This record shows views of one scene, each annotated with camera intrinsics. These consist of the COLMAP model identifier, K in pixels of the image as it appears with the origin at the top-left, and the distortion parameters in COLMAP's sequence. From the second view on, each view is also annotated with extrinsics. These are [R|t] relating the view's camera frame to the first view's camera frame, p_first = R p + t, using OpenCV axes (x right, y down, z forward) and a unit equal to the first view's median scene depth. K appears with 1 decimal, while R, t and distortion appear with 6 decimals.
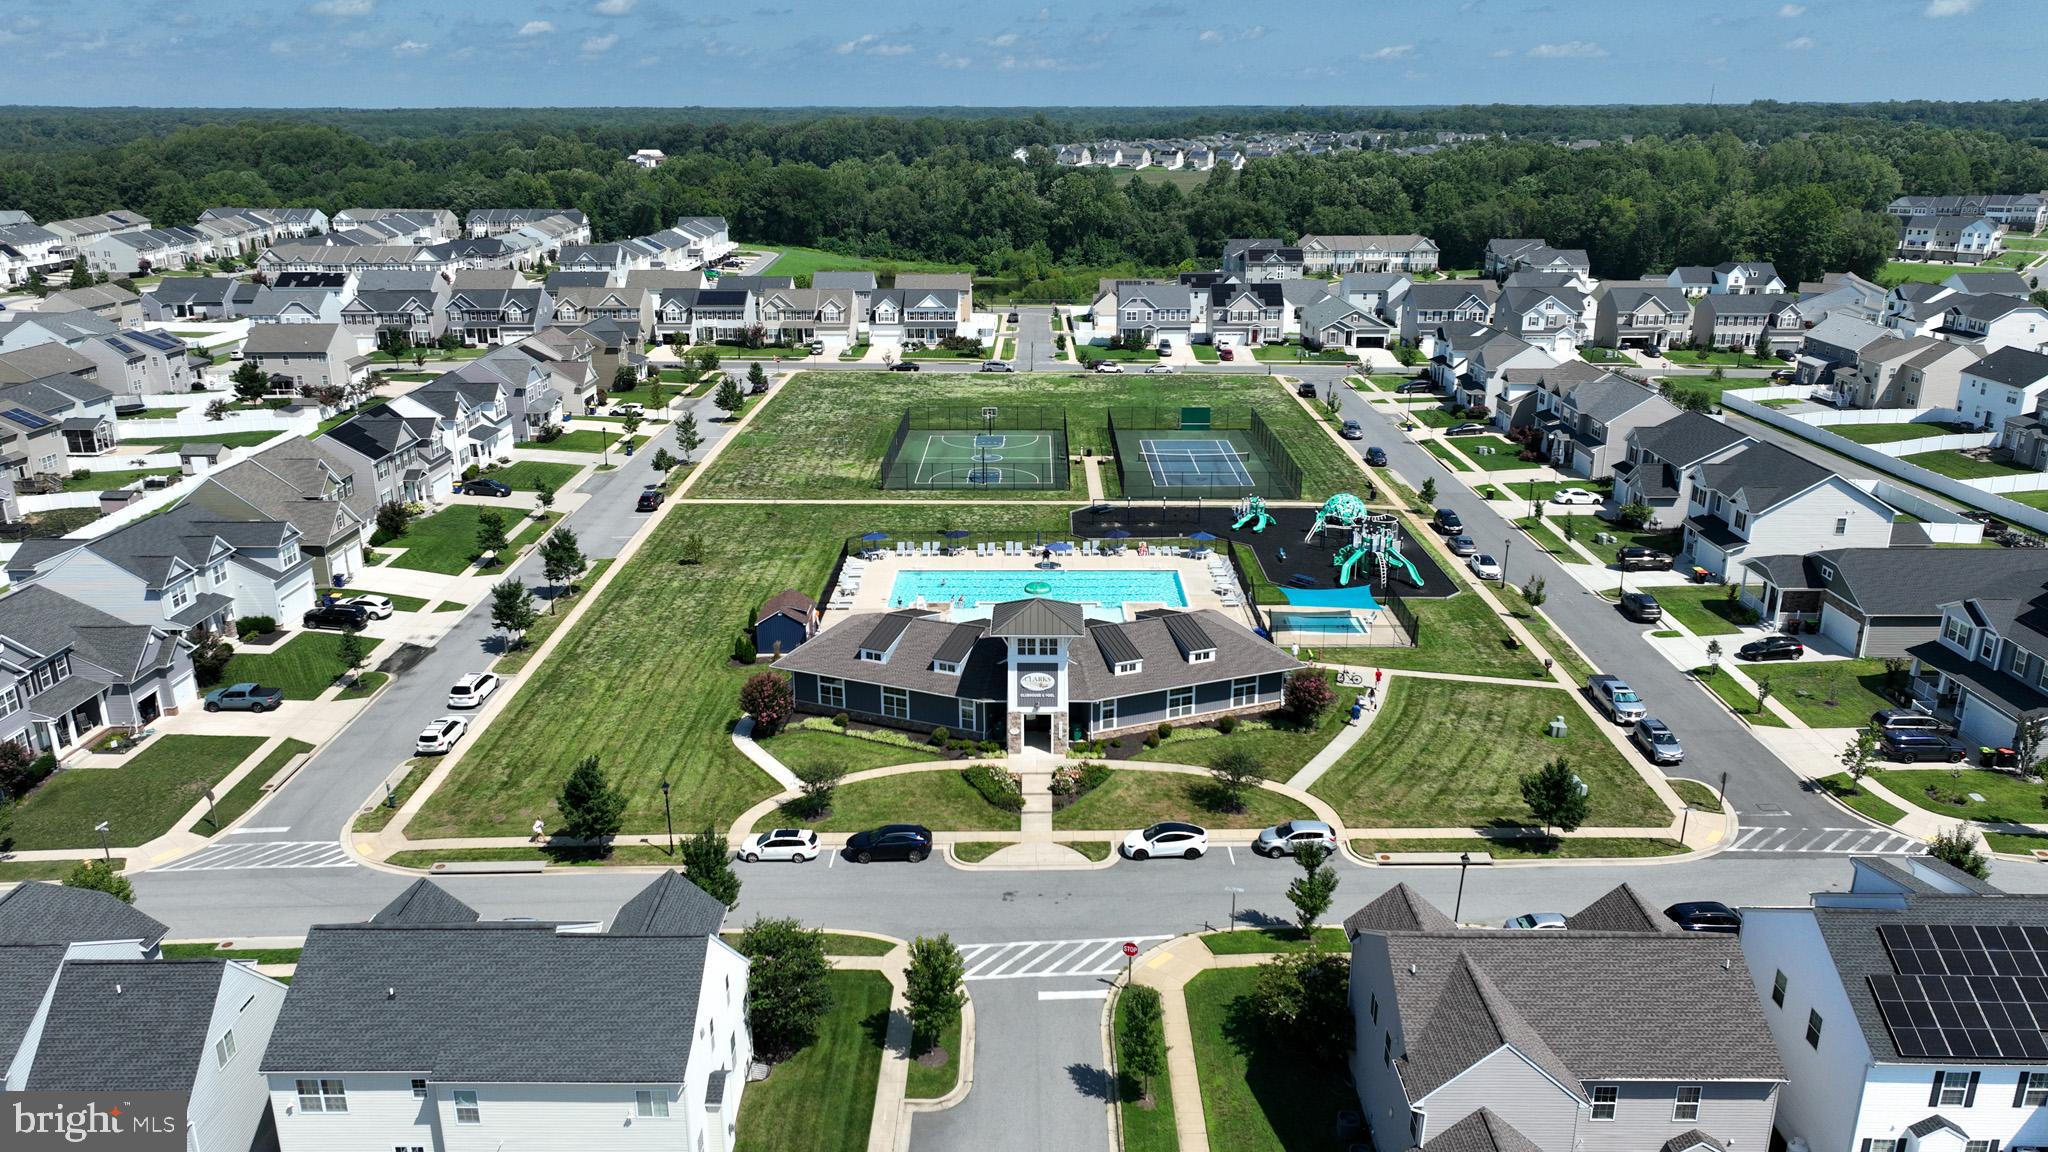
lens RADIAL K [[1444.8, 0, 1026.2], [0, 1444.8, 573.8], [0, 0, 1]] dist [0.002948, 0.009831]
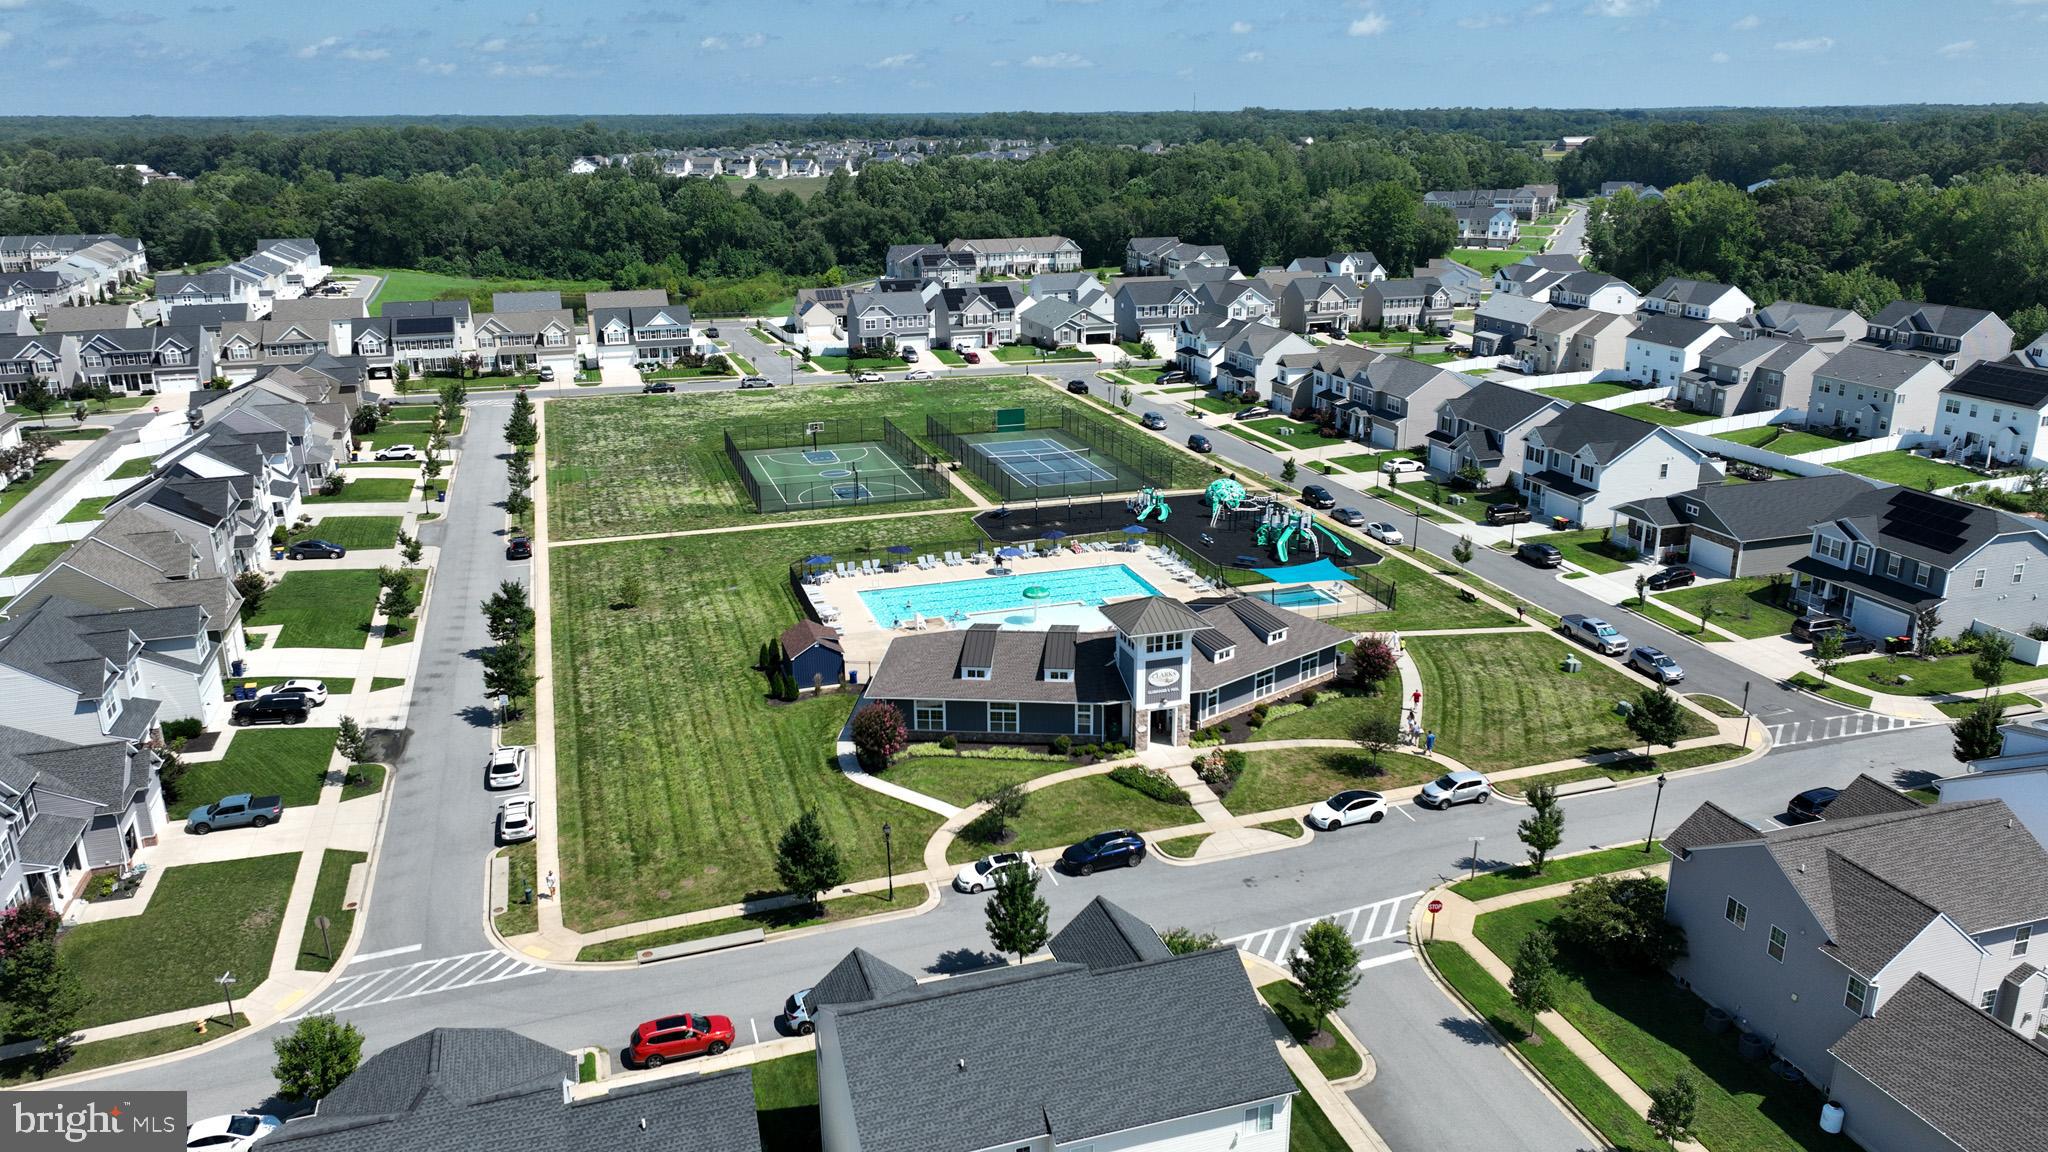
lens RADIAL K [[1444.8, 0, 1026.2], [0, 1444.8, 573.8], [0, 0, 1]] dist [0.002948, 0.009831]
pose [[0.949513, -0.098405, 0.297896, -0.320684], [0.099880, 0.994946, 0.010306, -0.015397], [-0.297404, 0.019968, 0.954543, 0.045196]]
